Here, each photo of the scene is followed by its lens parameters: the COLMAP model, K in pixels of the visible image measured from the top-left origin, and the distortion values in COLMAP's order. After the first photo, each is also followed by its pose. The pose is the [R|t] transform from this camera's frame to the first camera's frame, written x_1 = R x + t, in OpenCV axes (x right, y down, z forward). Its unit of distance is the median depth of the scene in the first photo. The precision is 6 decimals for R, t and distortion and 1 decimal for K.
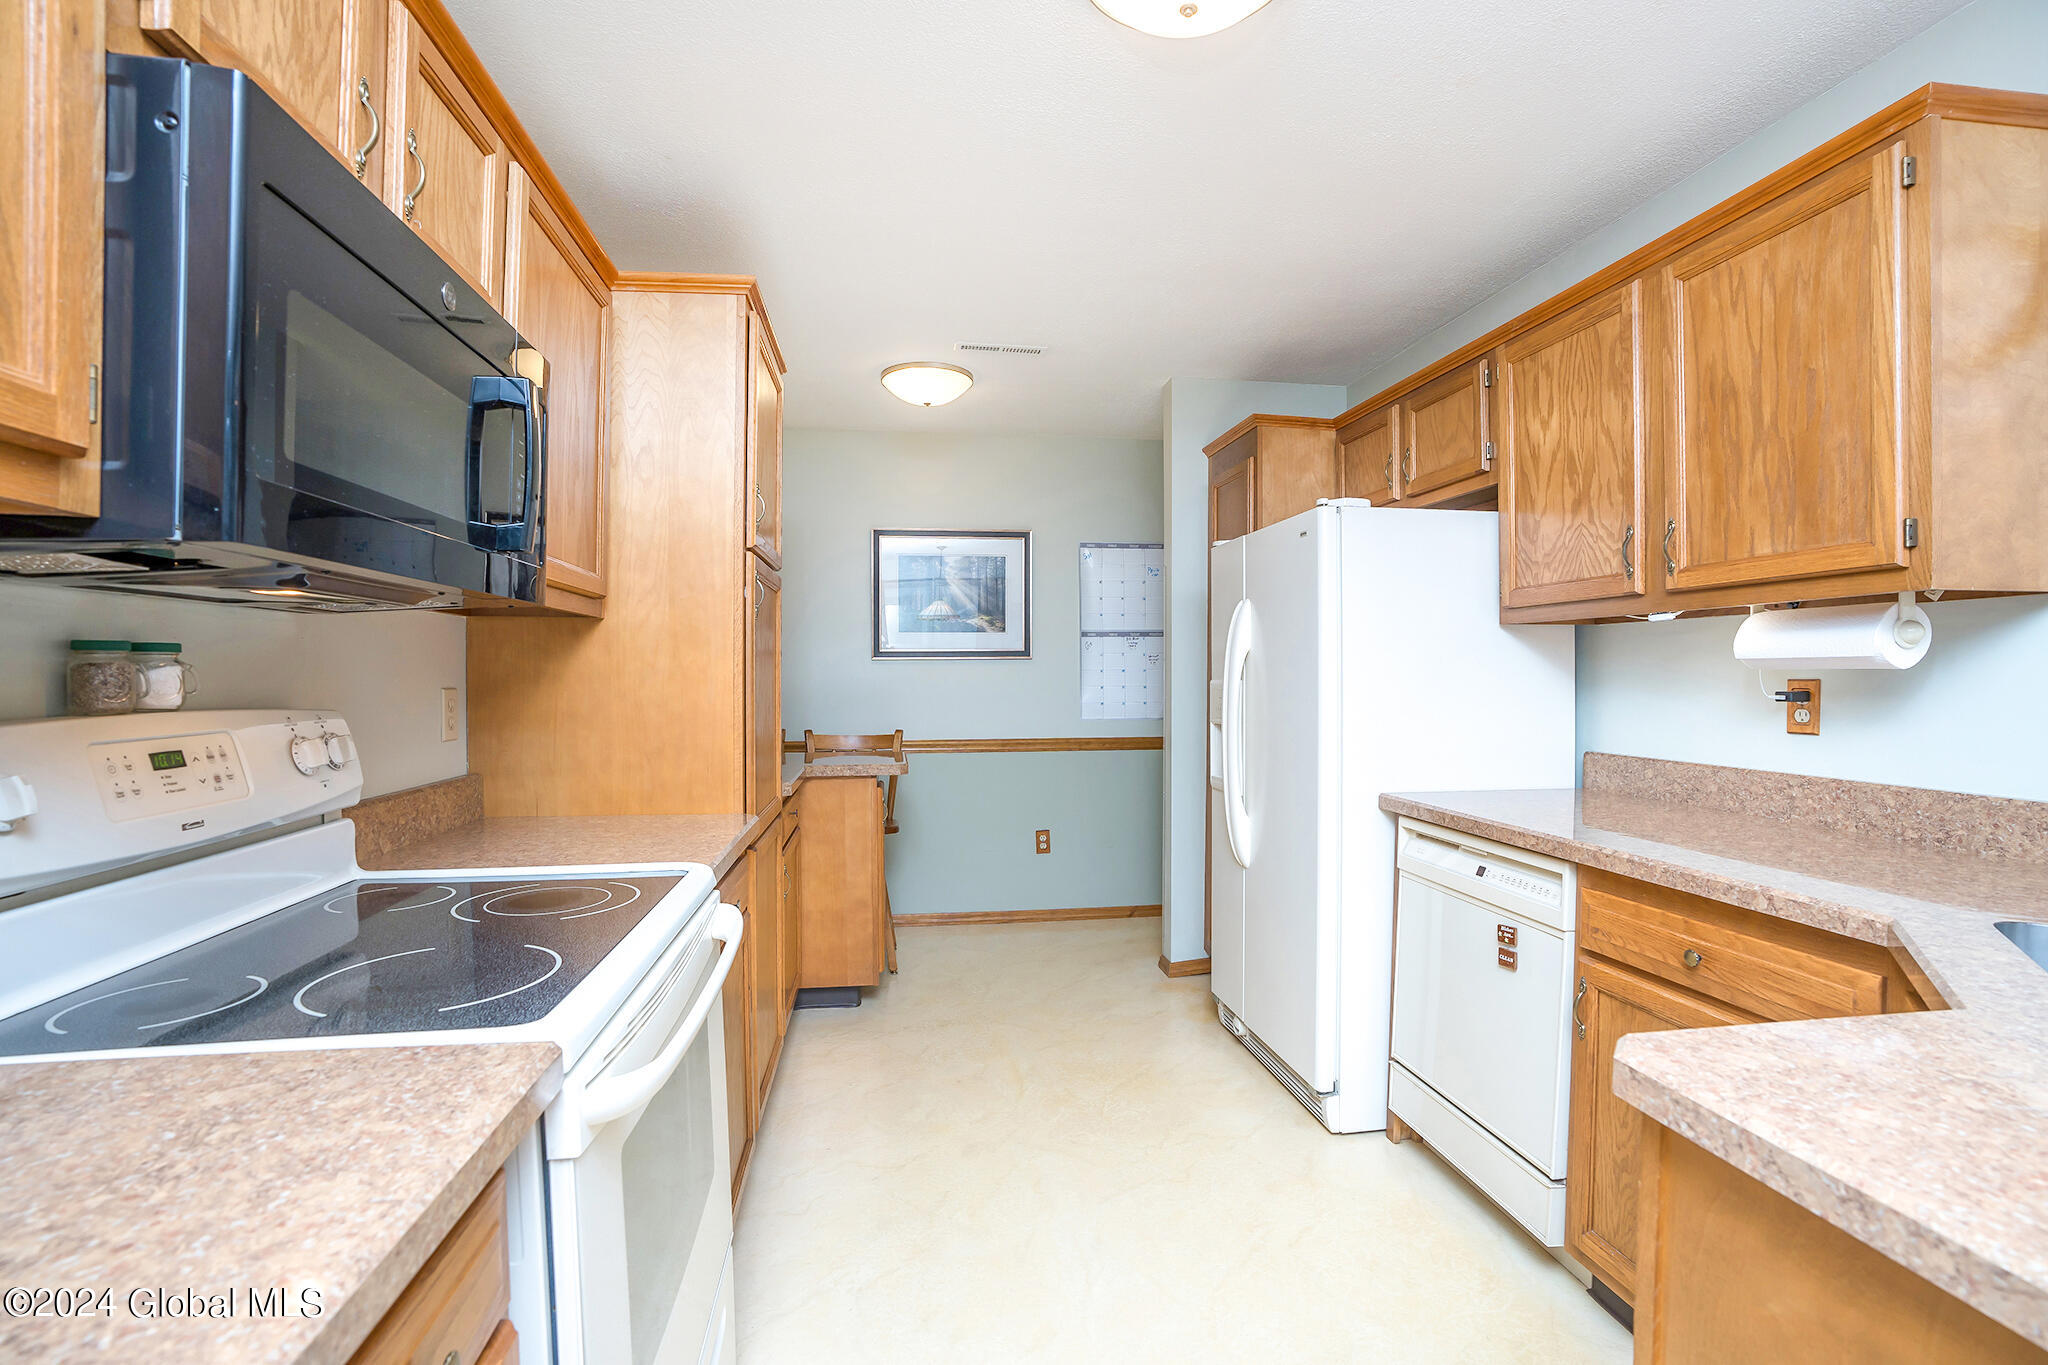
lens RADIAL K [[970.7, 0, 997.8], [0, 970.7, 677.2], [0, 0, 1]] dist [-0.034755, 0.000418]
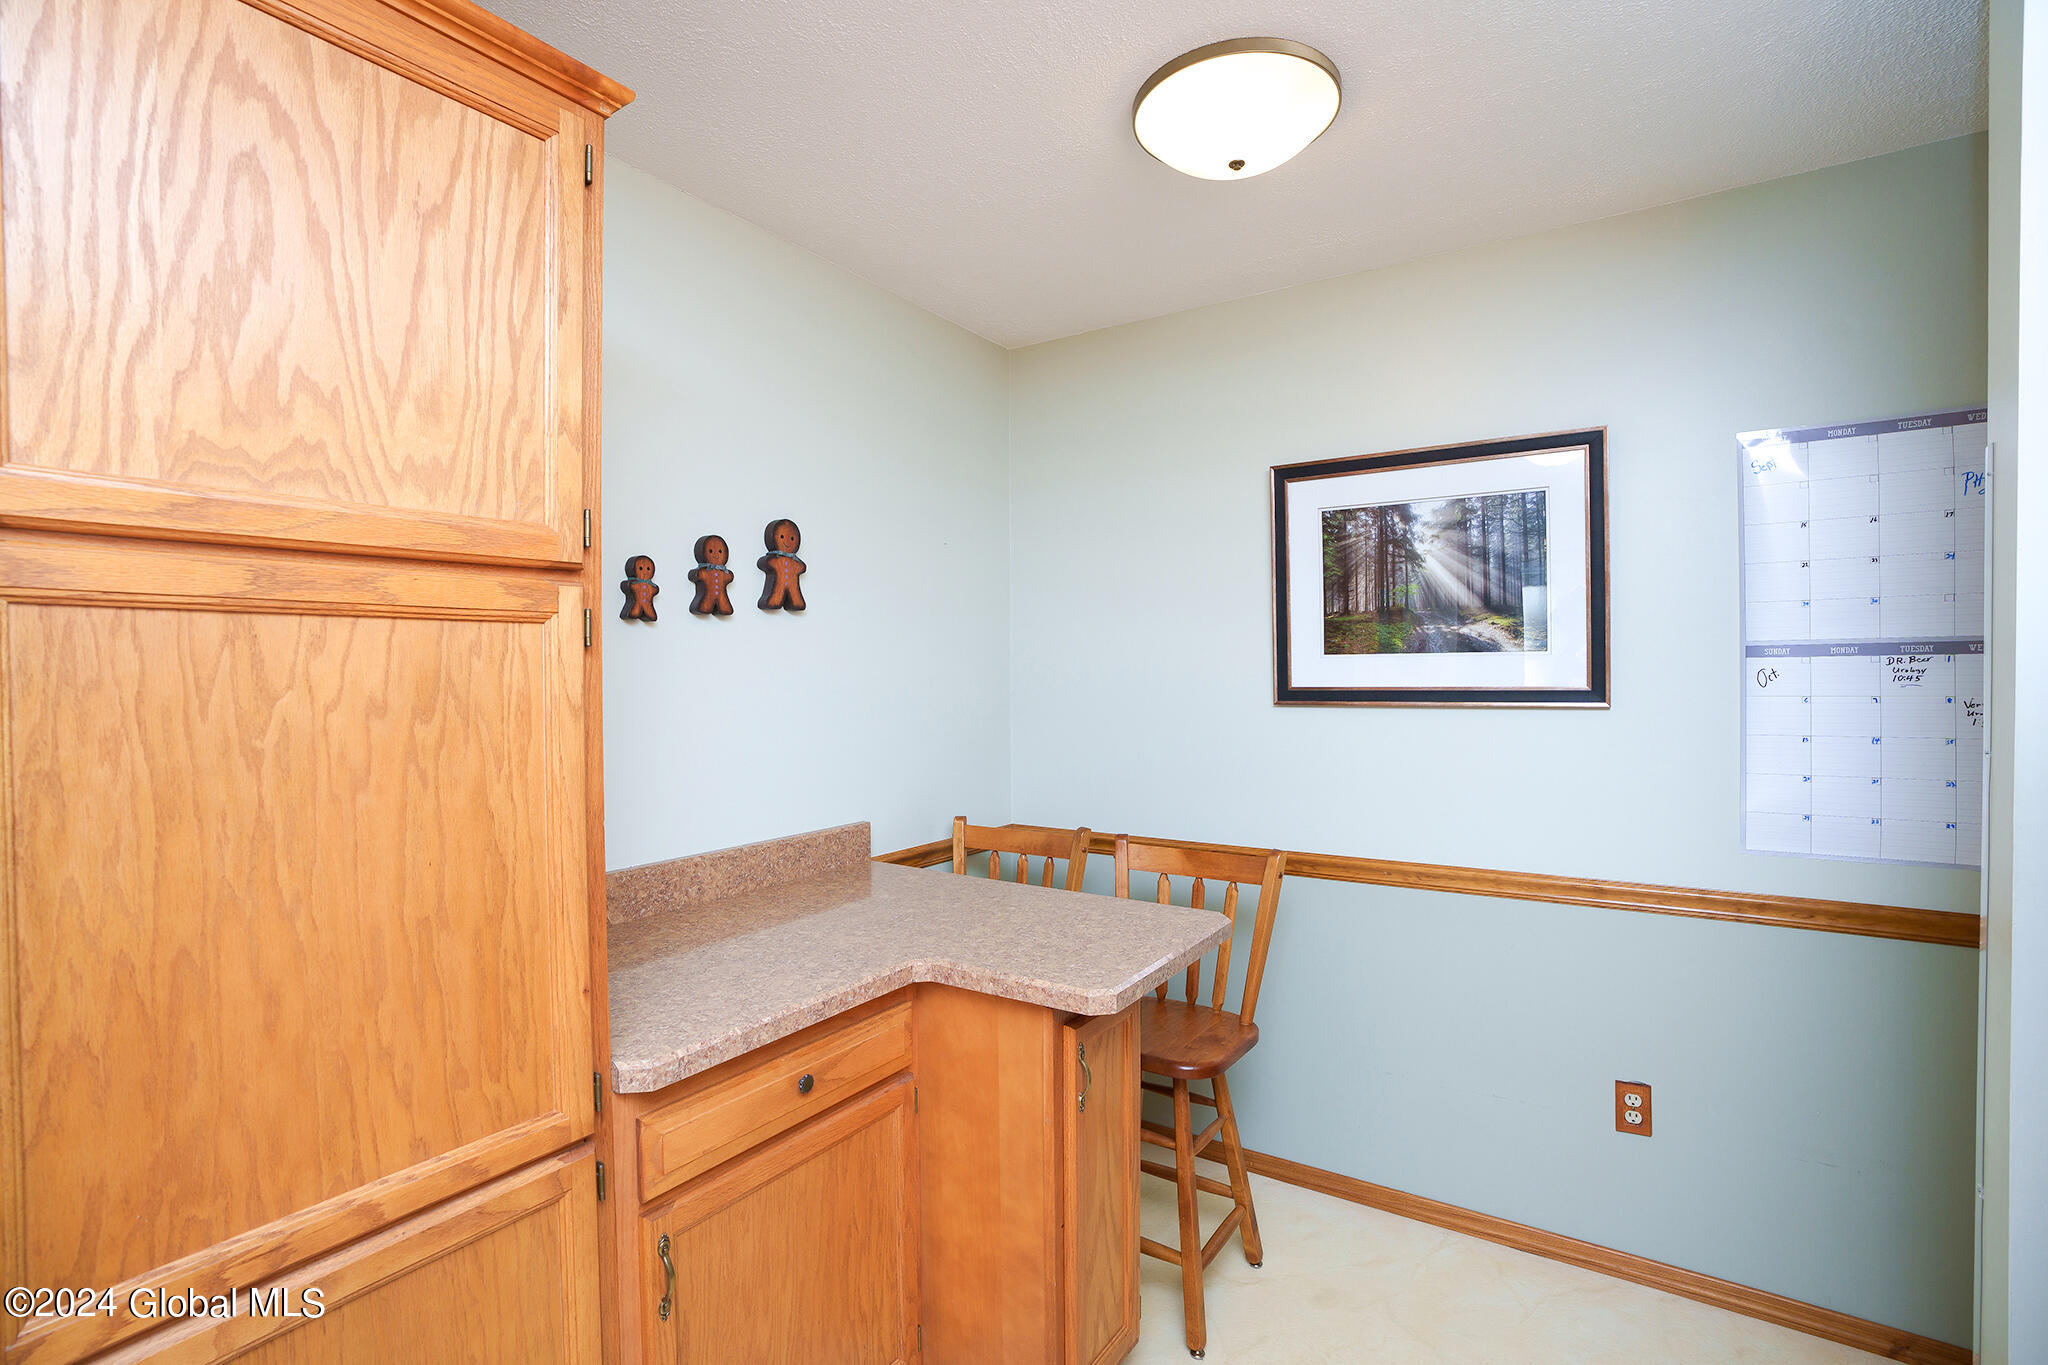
lens RADIAL K [[970.7, 0, 997.8], [0, 970.7, 677.2], [0, 0, 1]] dist [-0.034755, 0.000418]
pose [[0.760610, 0.000422, -0.649209, 0.109018], [0.006937, 0.999937, 0.008778, -0.039145], [0.649173, -0.011180, 0.760559, 0.468651]]
